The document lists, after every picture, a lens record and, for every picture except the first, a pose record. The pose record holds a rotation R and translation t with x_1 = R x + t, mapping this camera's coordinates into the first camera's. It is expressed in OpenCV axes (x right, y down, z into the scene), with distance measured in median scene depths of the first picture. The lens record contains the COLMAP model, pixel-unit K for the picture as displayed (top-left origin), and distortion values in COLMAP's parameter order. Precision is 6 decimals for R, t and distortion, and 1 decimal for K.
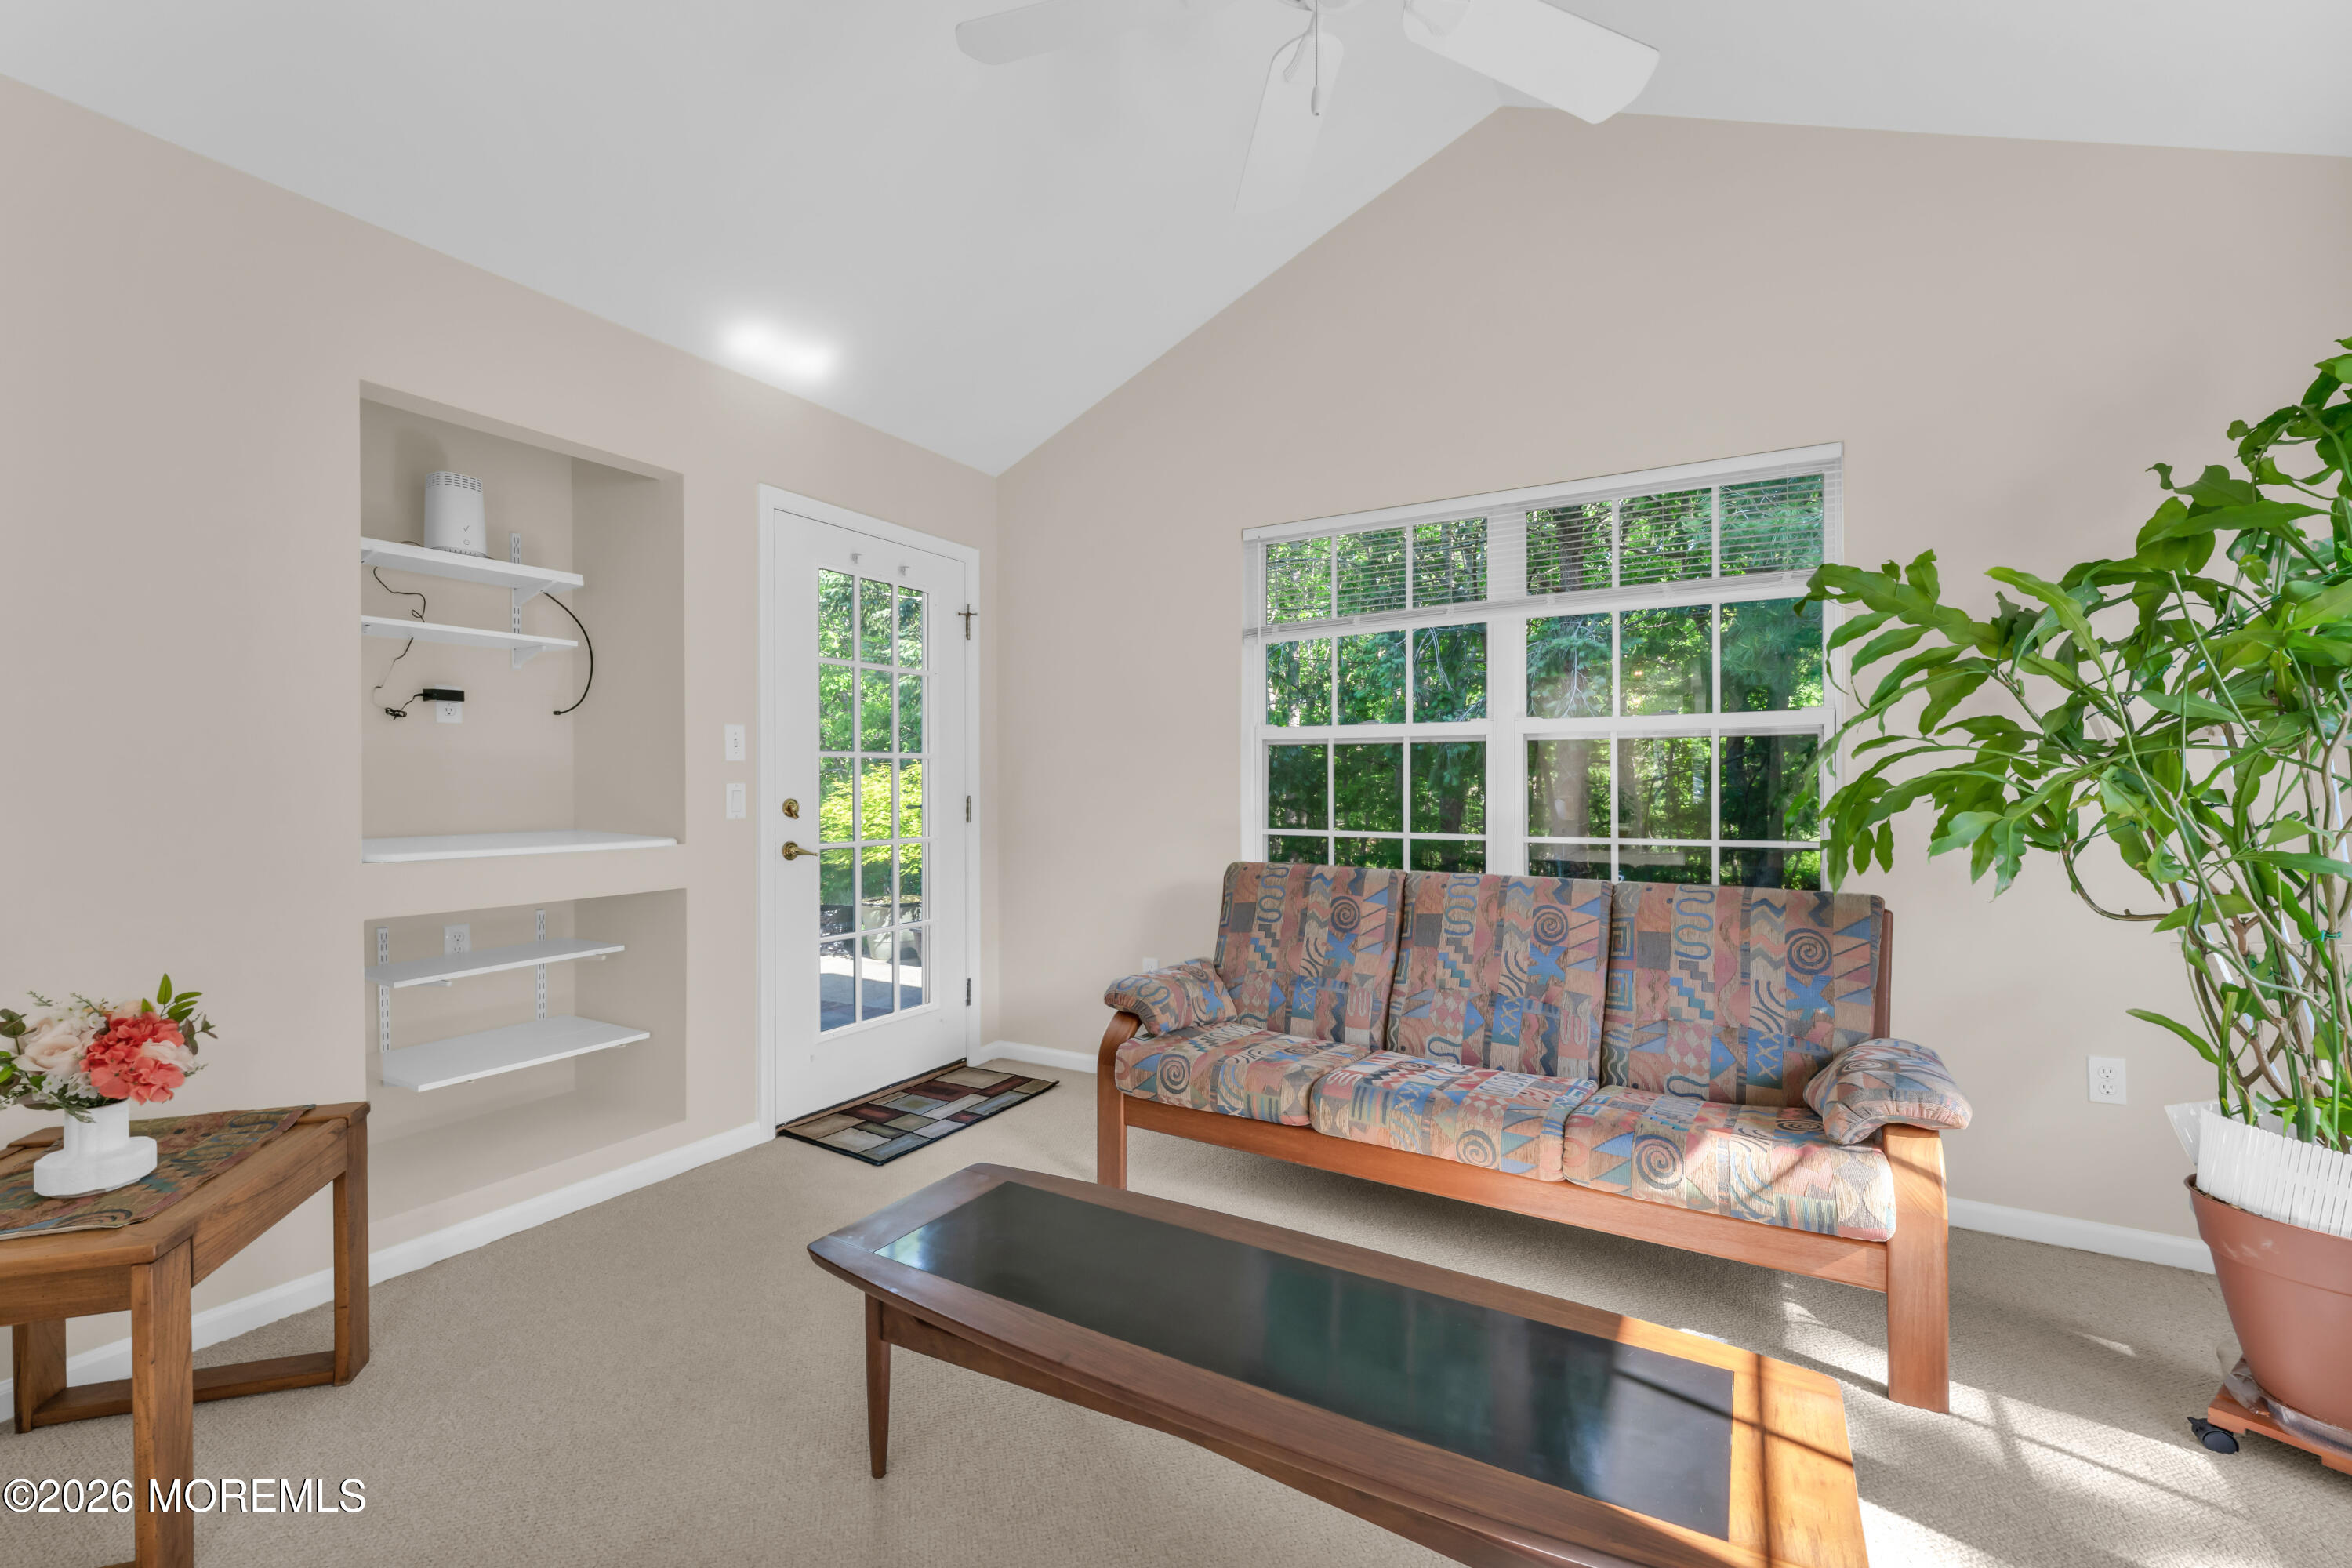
lens RADIAL K [[1022.7, 0, 1127.3], [0, 1022.7, 782.3], [0, 0, 1]] dist [-0.000996, 0.000290]
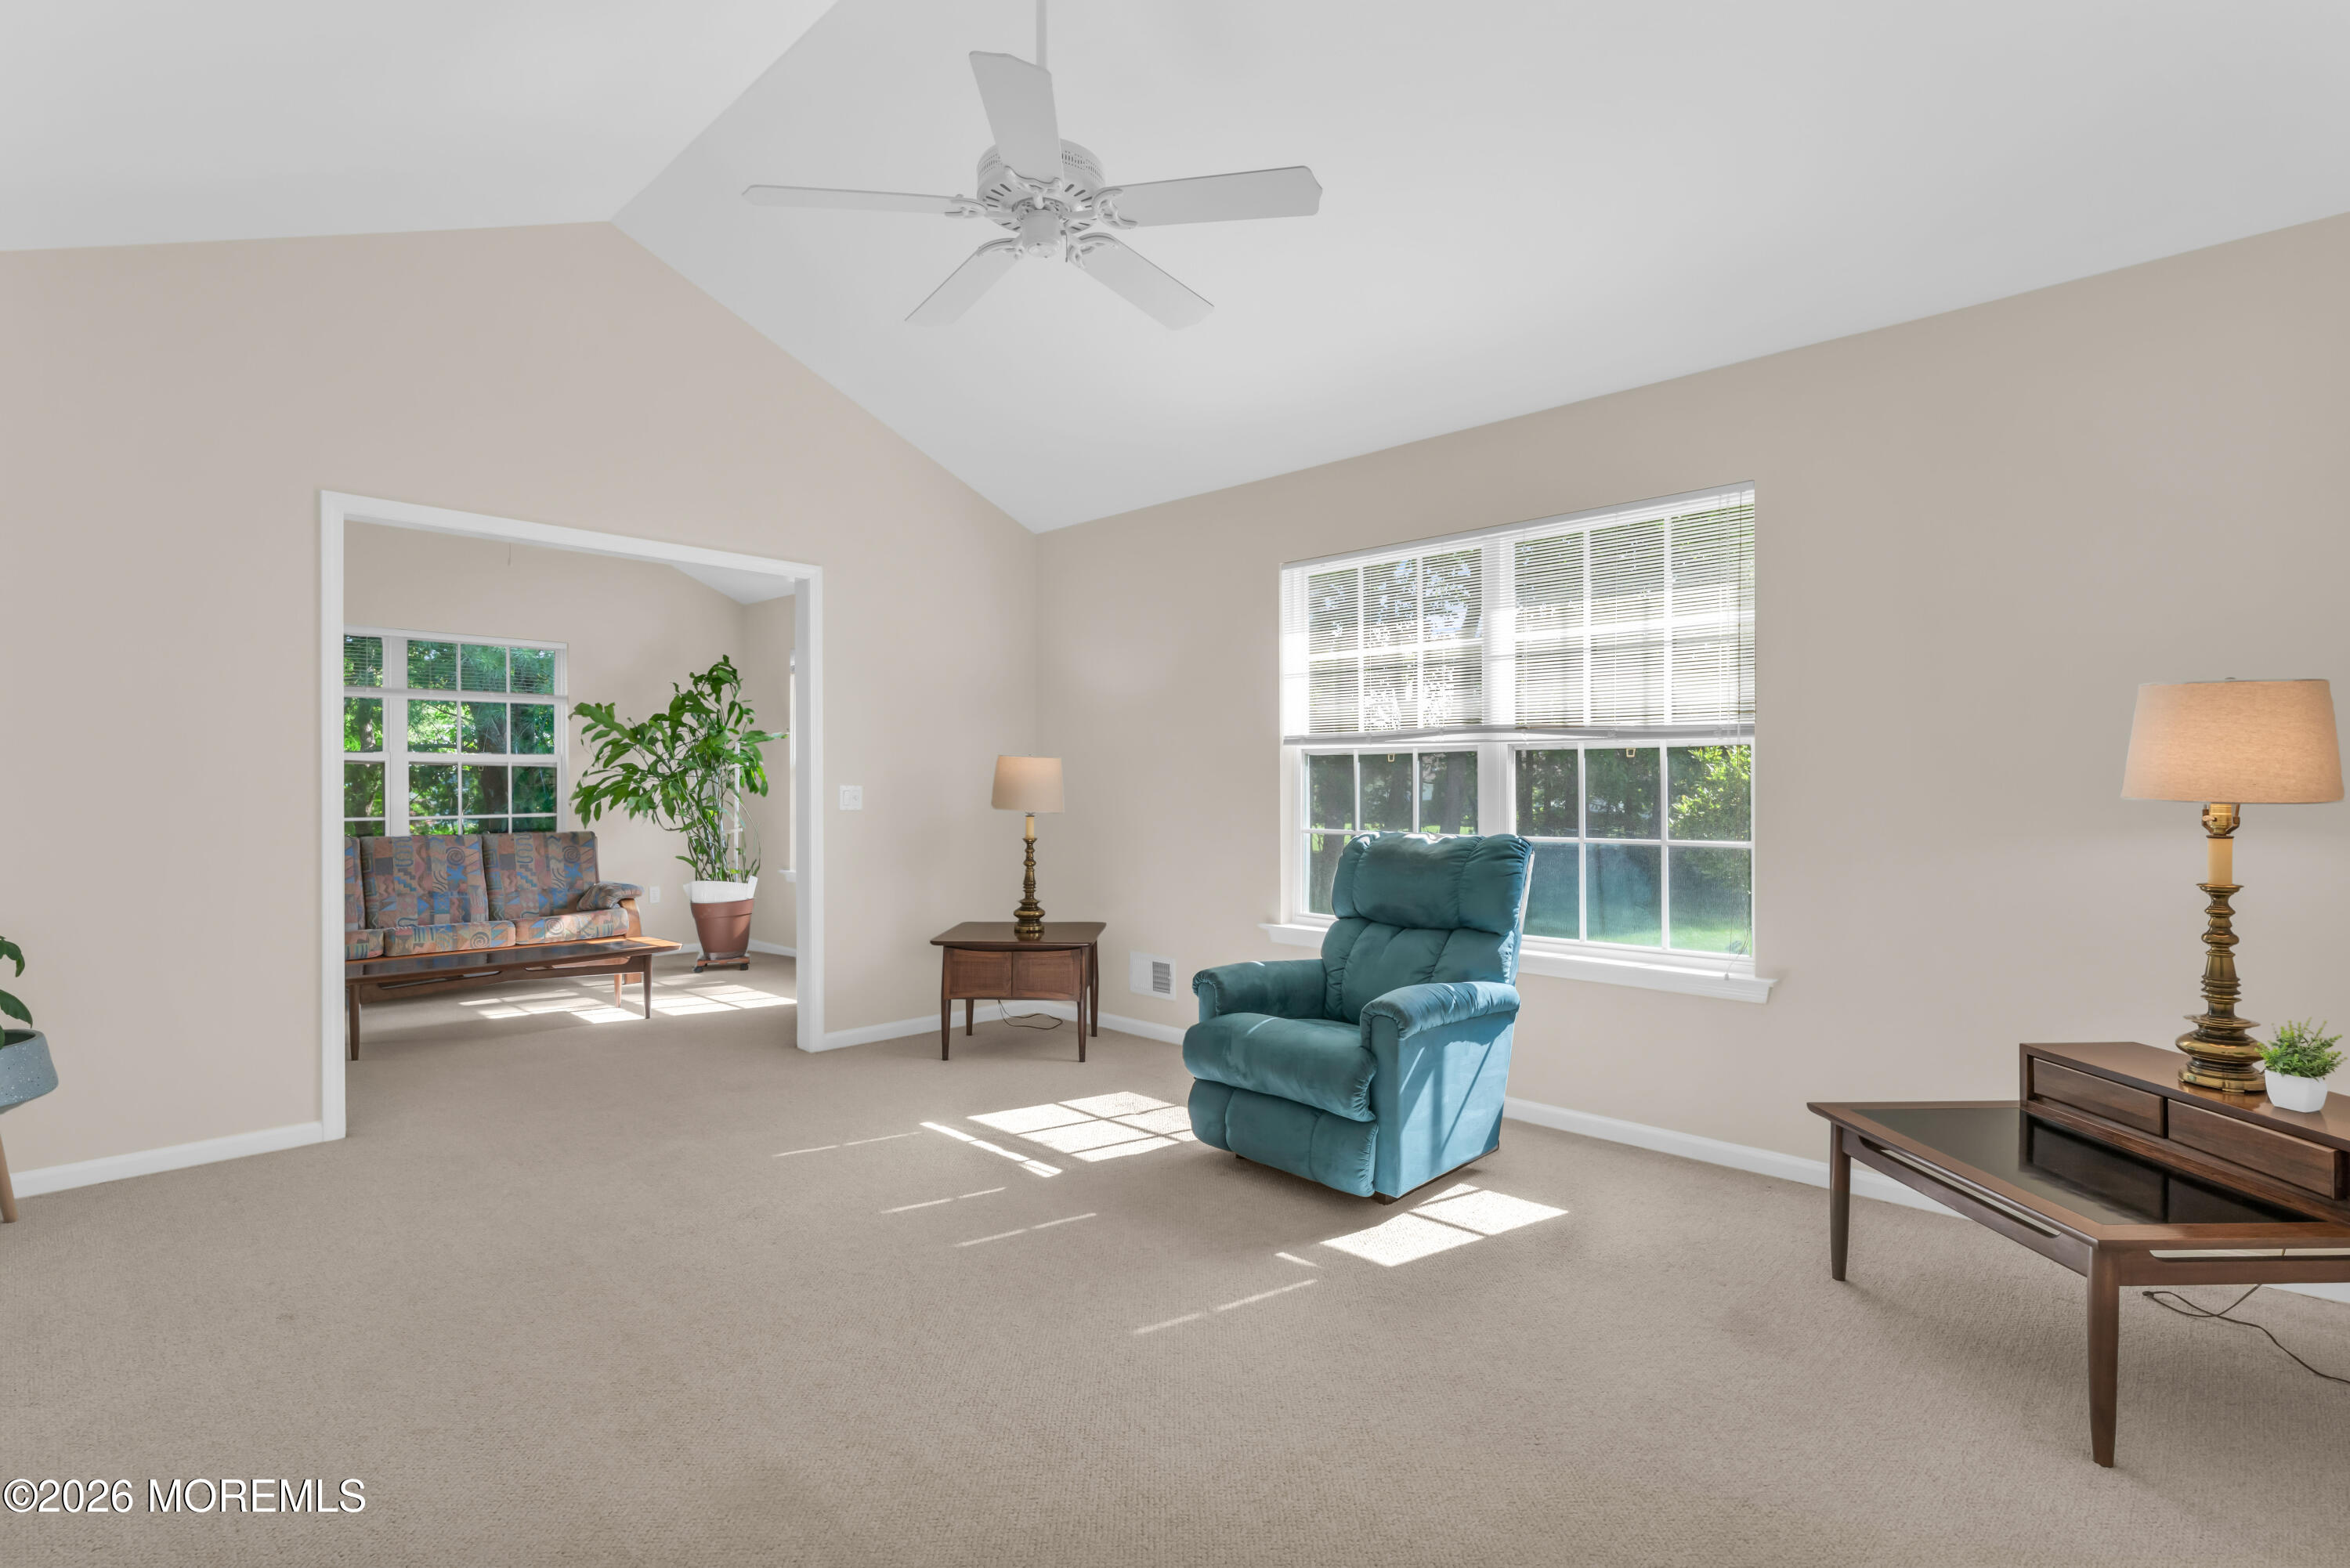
lens RADIAL K [[1152.8, 0, 1163.4], [0, 1152.8, 784.5], [0, 0, 1]] dist [-0.002246, -0.000373]
pose [[0.254030, 0.003735, 0.967189, -1.501423], [0.003520, 0.999982, -0.004786, 0.011250], [-0.967190, 0.004620, 0.254013, -0.992556]]
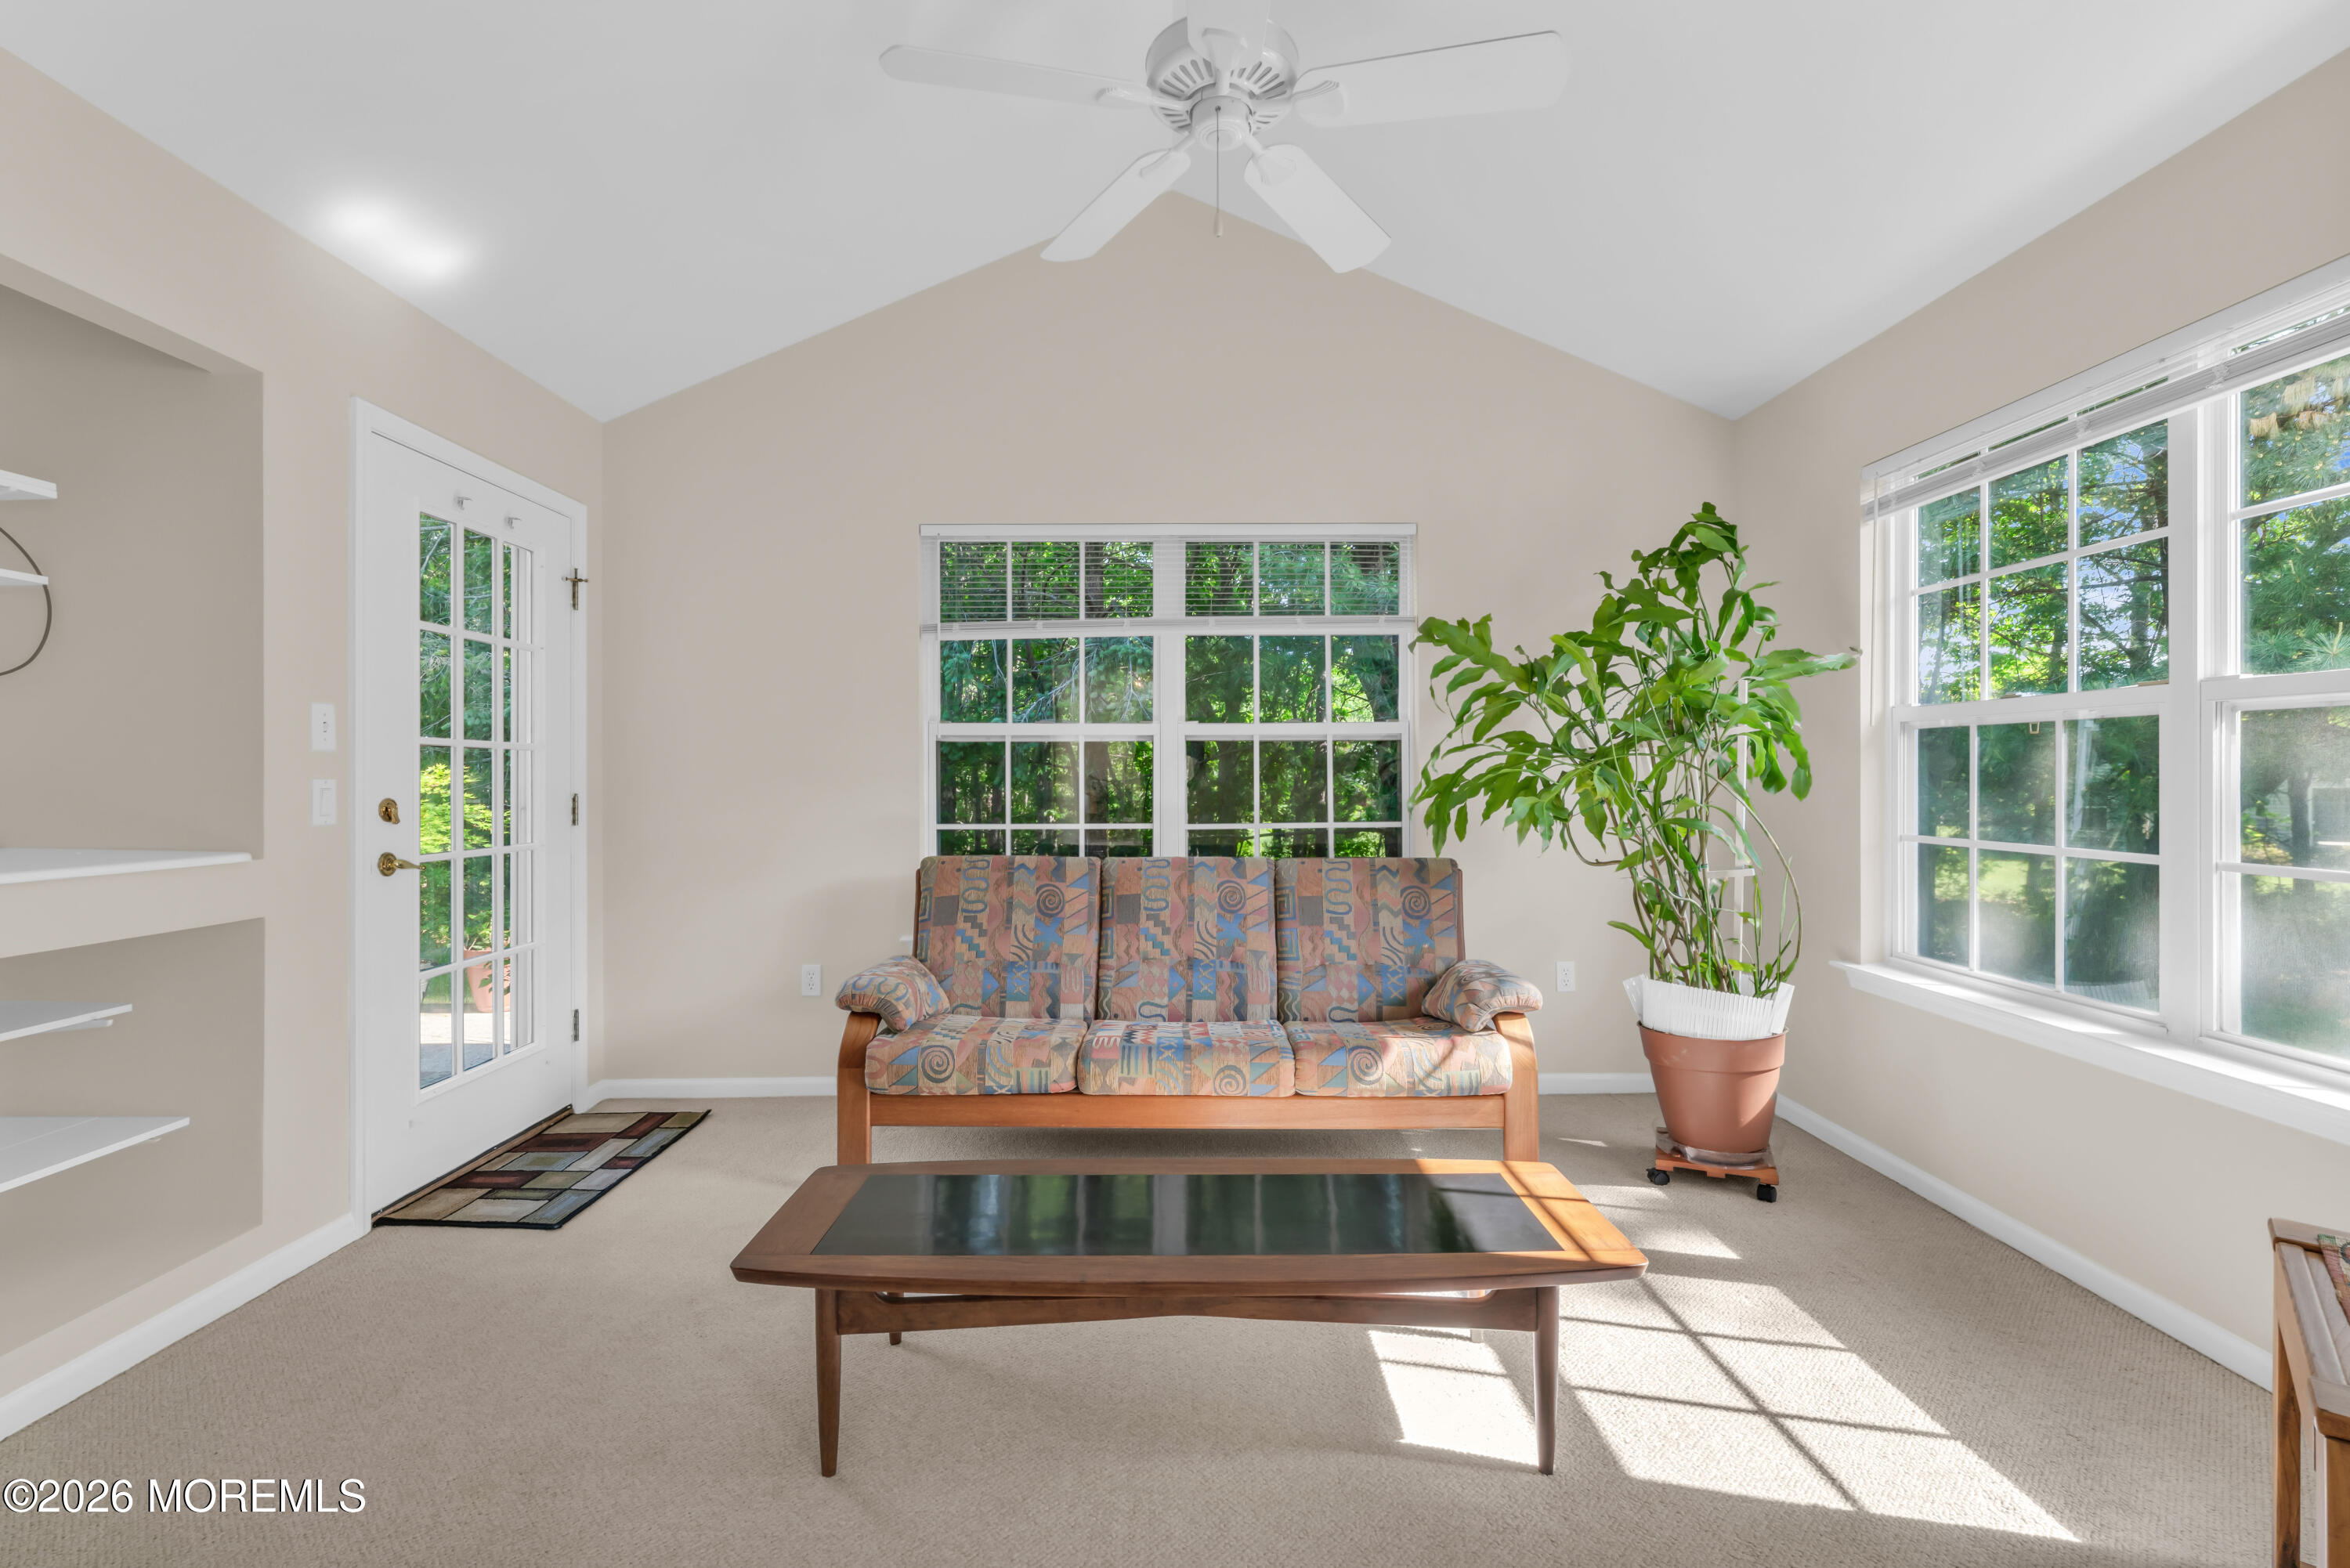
lens RADIAL K [[1089.3, 0, 1183.9], [0, 1089.3, 769.4], [0, 0, 1]] dist [-0.001859, -0.000362]
pose [[0.848943, 0.003191, 0.528475, -0.311337], [0.001264, 0.999967, -0.008068, 0.001350], [-0.528483, 0.007518, 0.848910, -0.051528]]
